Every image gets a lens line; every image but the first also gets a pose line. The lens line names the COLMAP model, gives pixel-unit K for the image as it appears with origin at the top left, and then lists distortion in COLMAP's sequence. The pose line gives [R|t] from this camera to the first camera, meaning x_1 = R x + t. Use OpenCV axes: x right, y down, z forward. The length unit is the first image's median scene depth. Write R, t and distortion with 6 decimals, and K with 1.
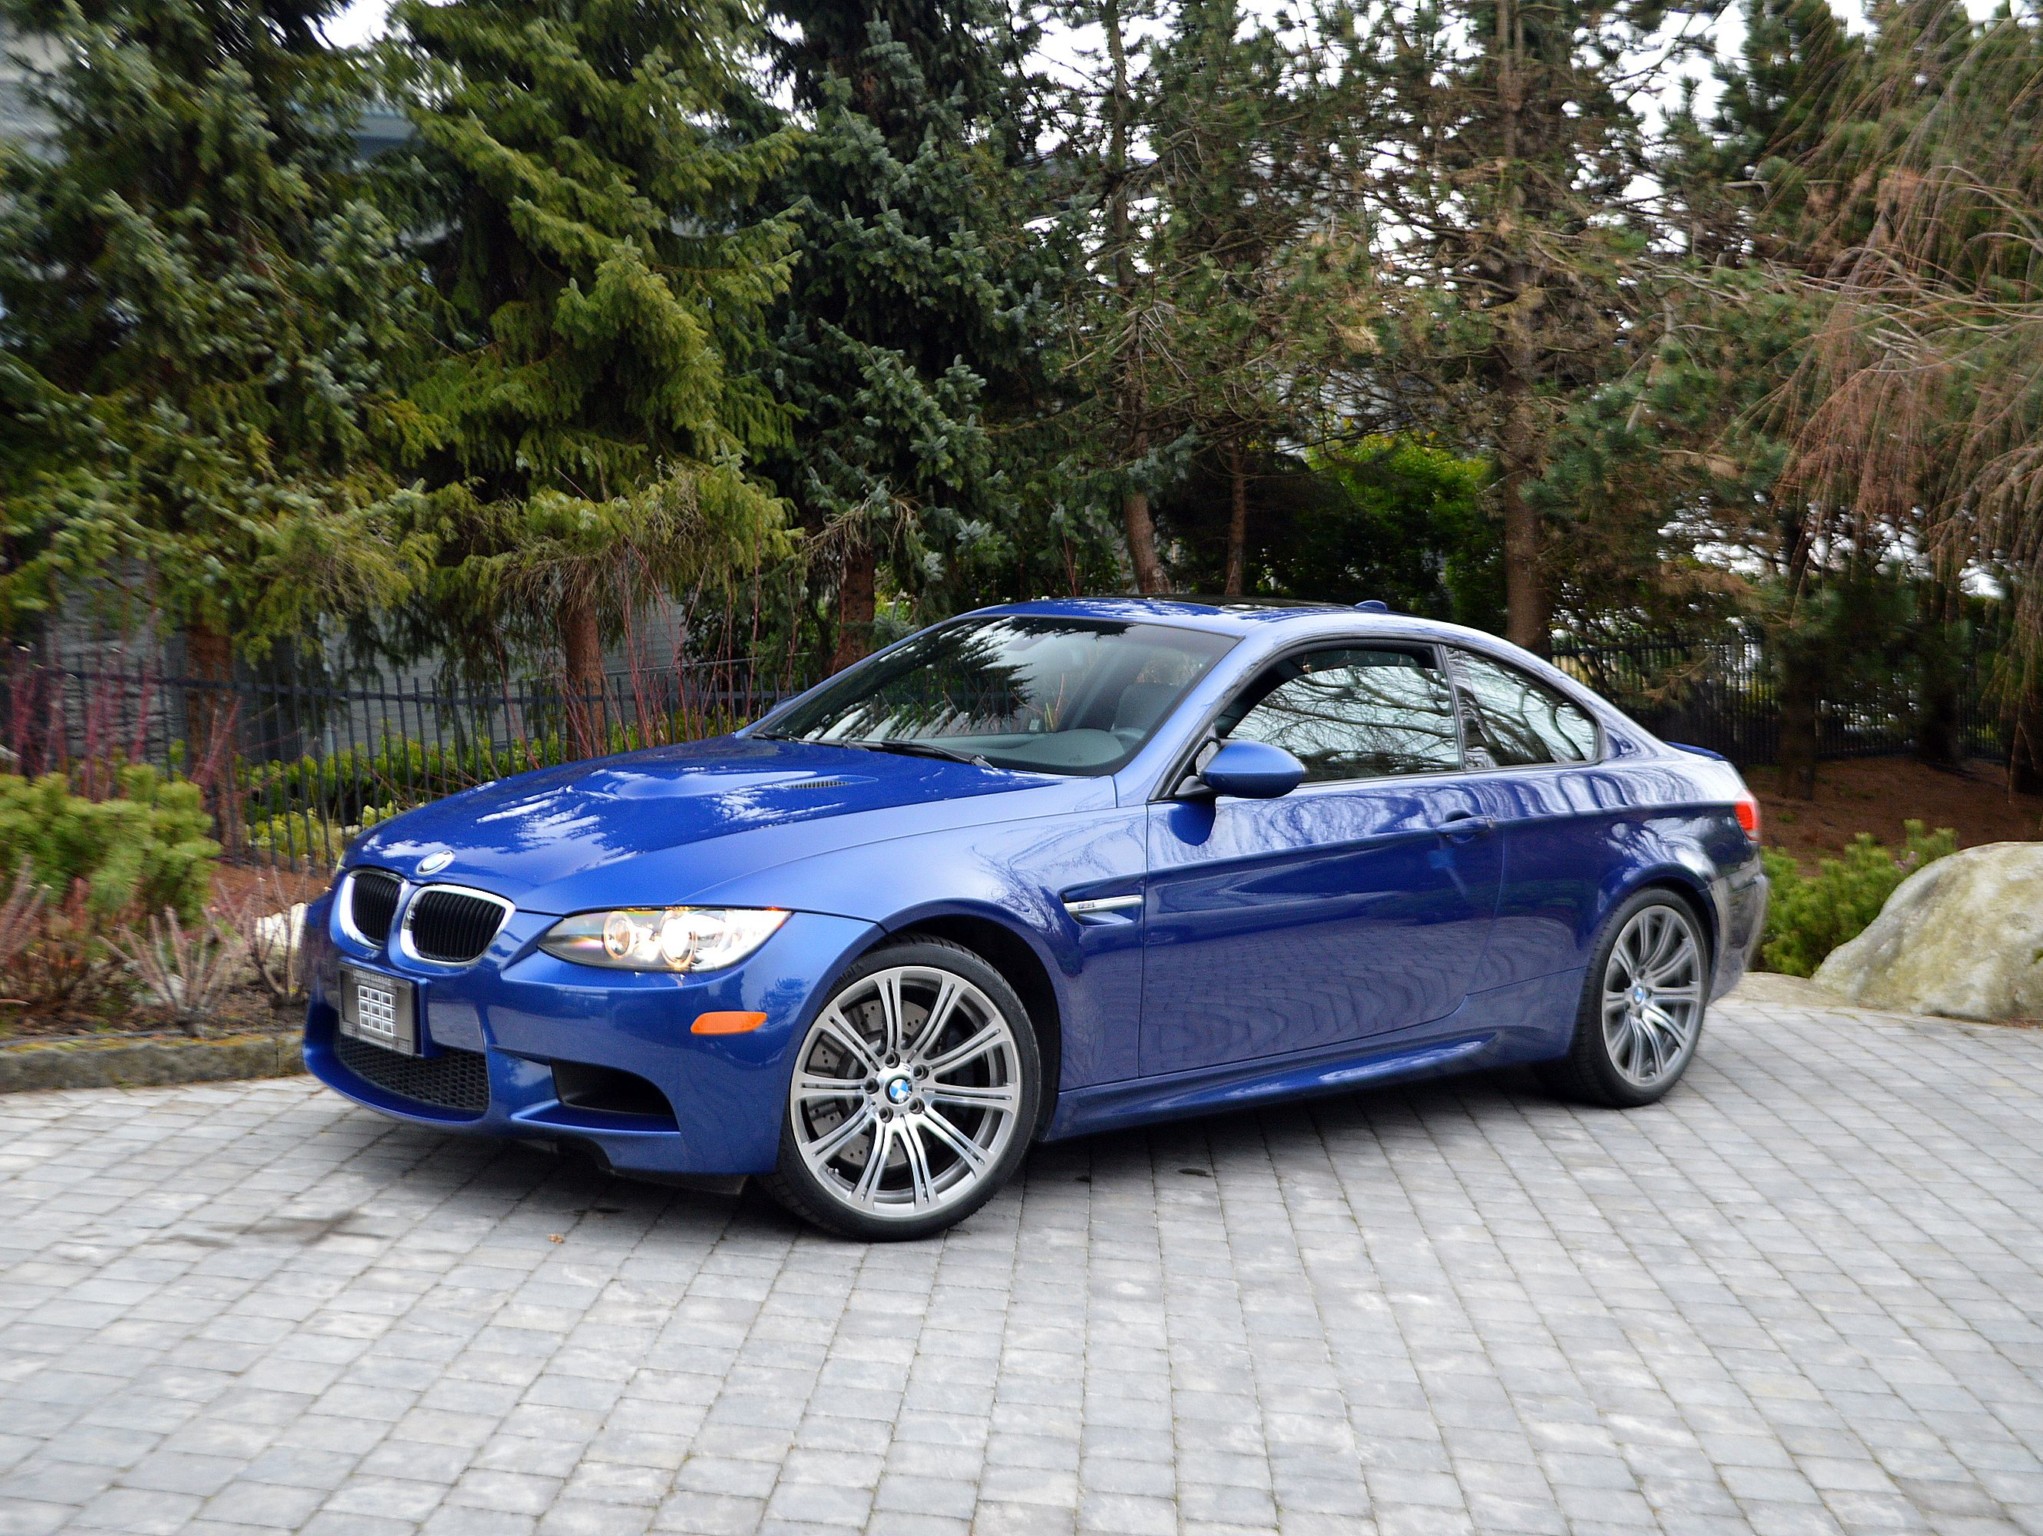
lens RADIAL K [[2467.5, 0, 1009.9], [0, 2467.5, 757.9], [0, 0, 1]] dist [-0.066276, 0.000000]
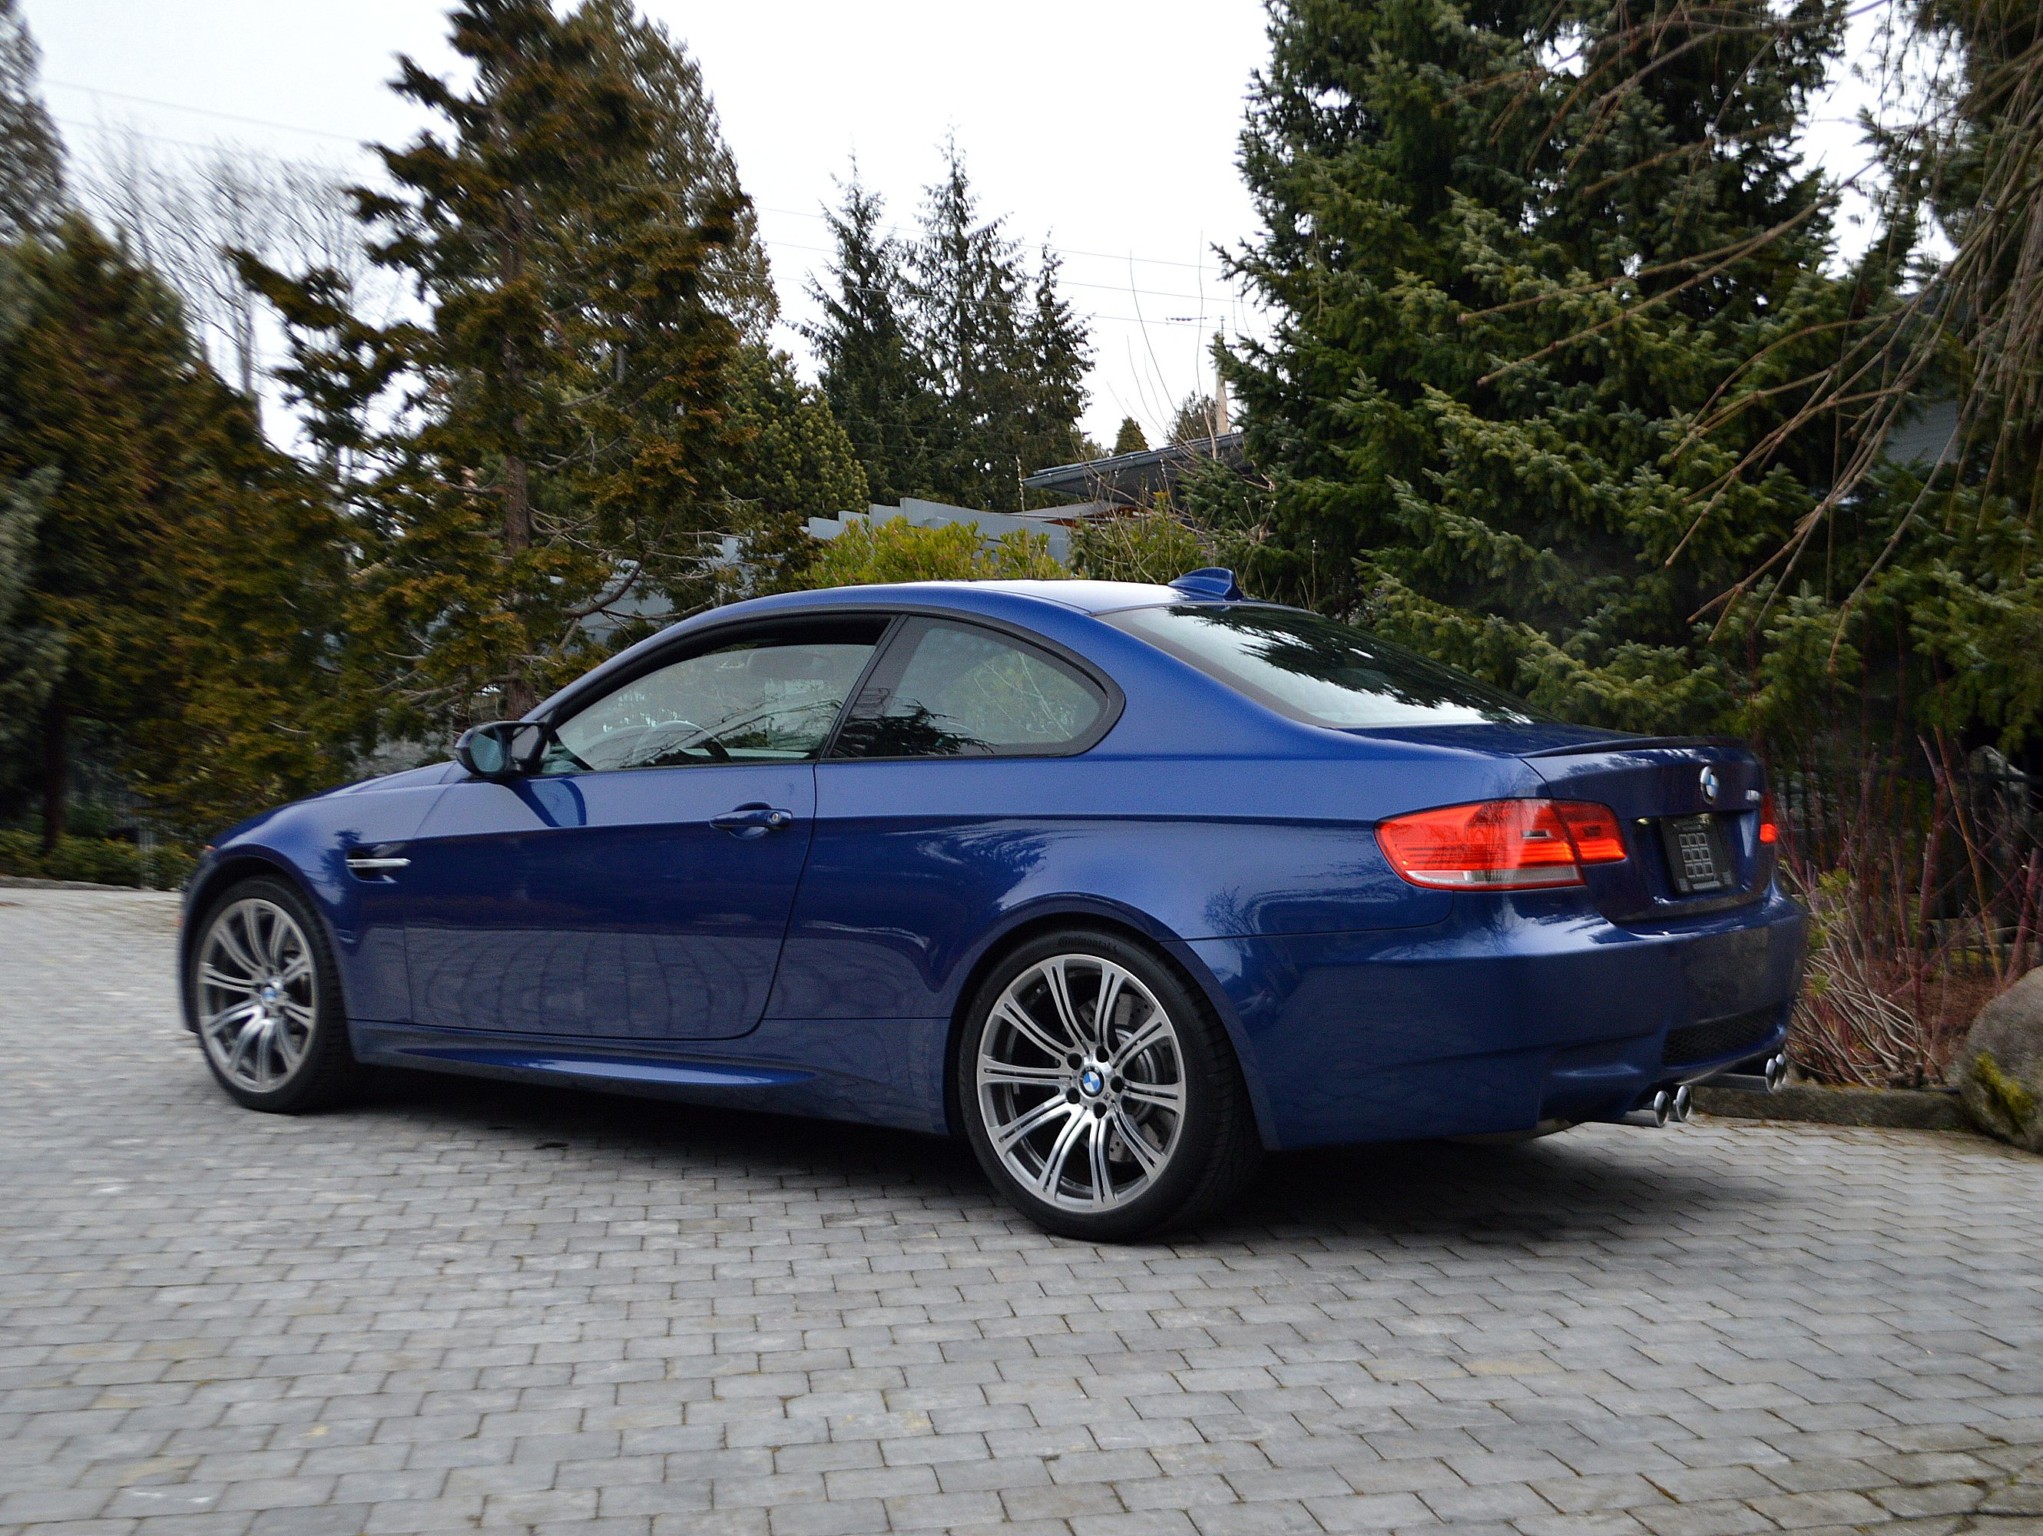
lens RADIAL K [[2467.5, 0, 1024.4], [0, 2467.5, 783.2], [0, 0, 1]] dist [-0.066276, 0.000000]
pose [[0.171932, -0.024877, -0.984795, 0.967060], [-0.045303, 0.998424, -0.033130, 0.035477], [0.984067, 0.050310, 0.170534, 0.867347]]
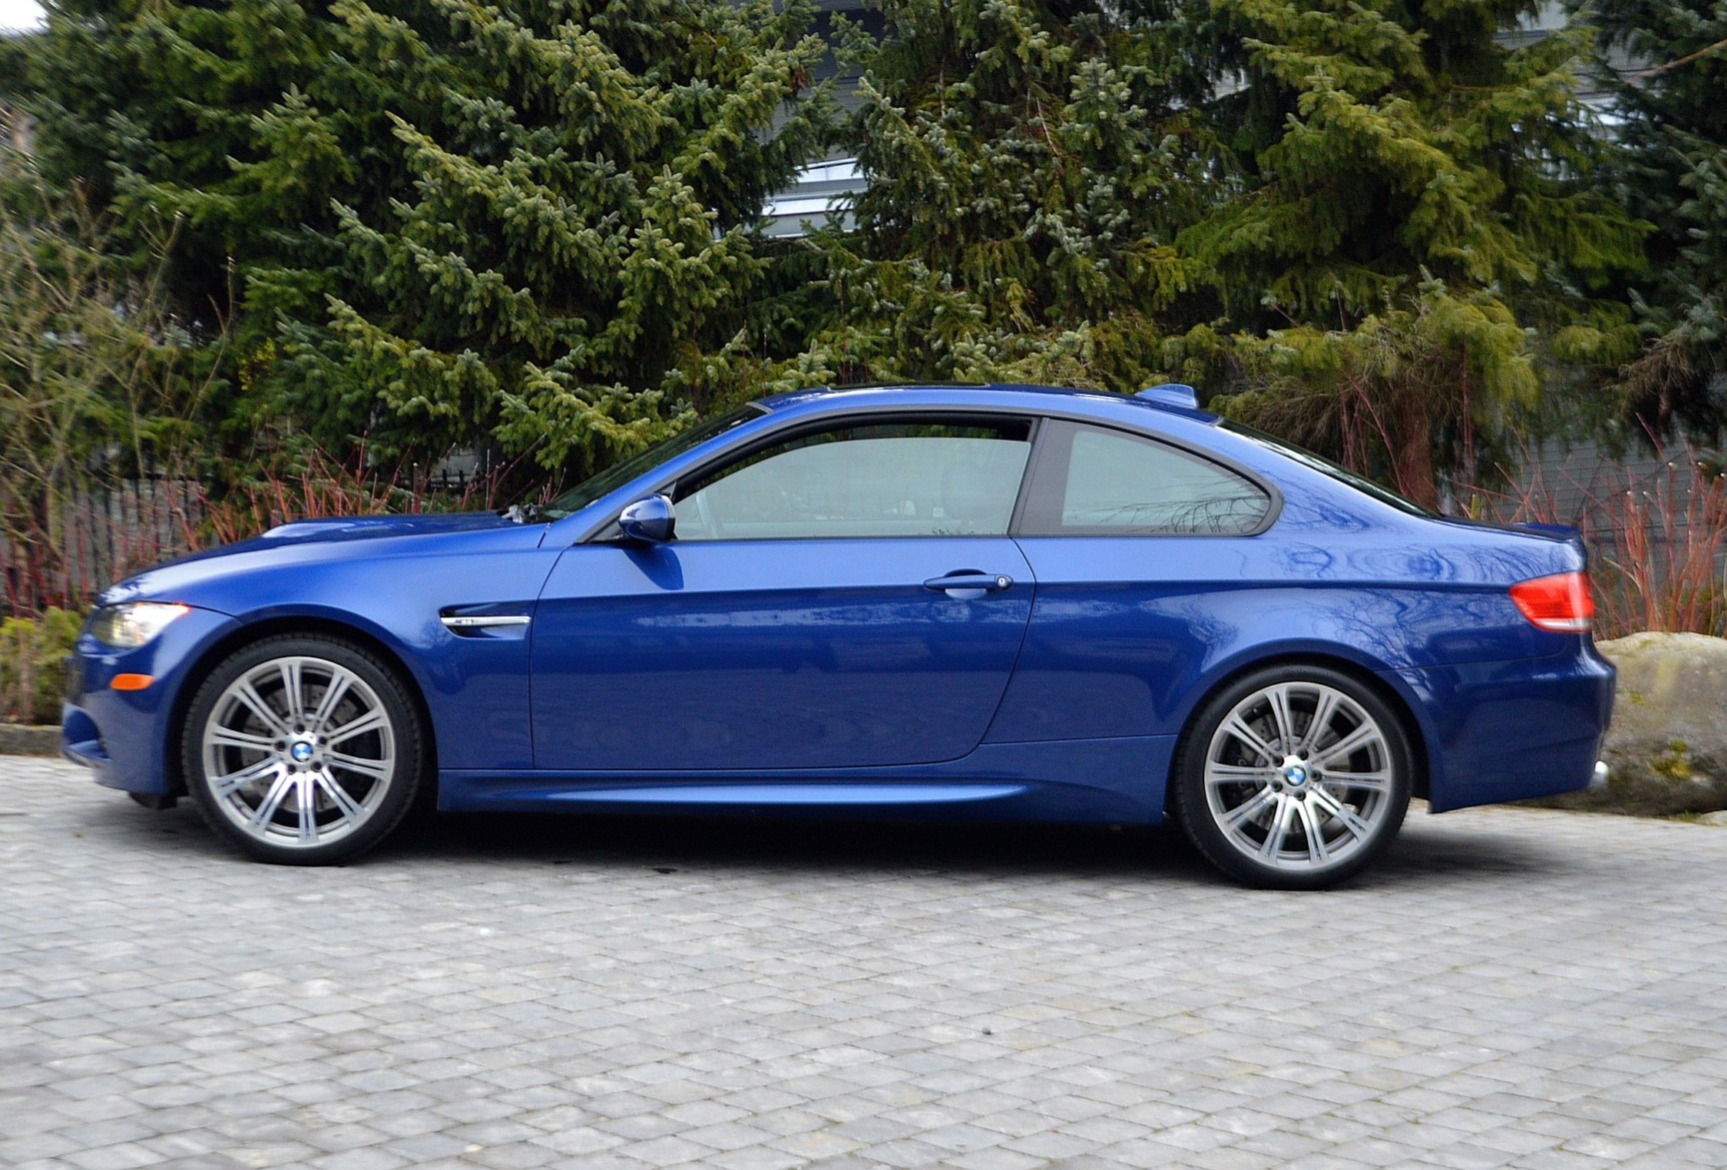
lens RADIAL K [[2896.4, 0, 852.4], [0, 2896.4, 583.8], [0, 0, 1]] dist [-0.007467, 0.000000]
pose [[0.746957, 0.007569, -0.664829, 0.898258], [-0.030500, 0.999273, -0.022890, 0.052924], [0.664173, 0.037375, 0.746644, 0.026230]]
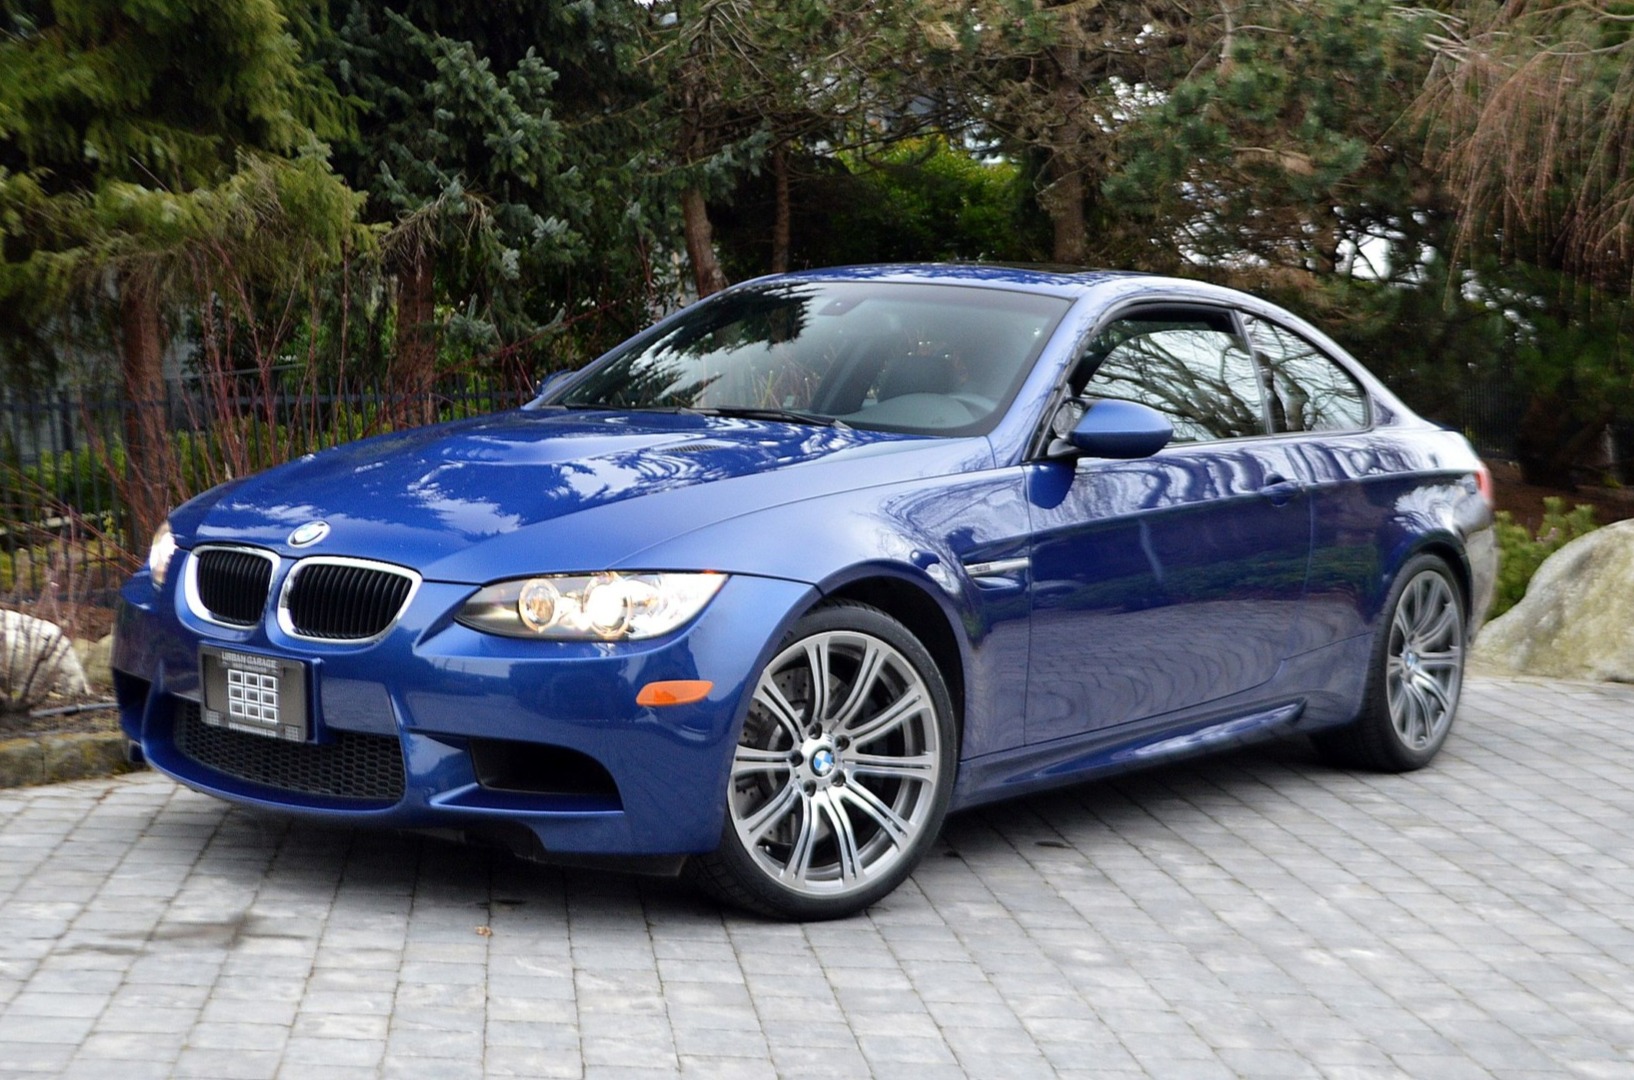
lens RADIAL K [[2459.6, 0, 814.1], [0, 2459.6, 534.5], [0, 0, 1]] dist [-0.063861, 0.000000]
pose [[0.987264, -0.018404, 0.158020, -0.146813], [0.014988, 0.999628, 0.022784, 0.018753], [-0.158381, -0.020125, 0.987173, 0.047413]]
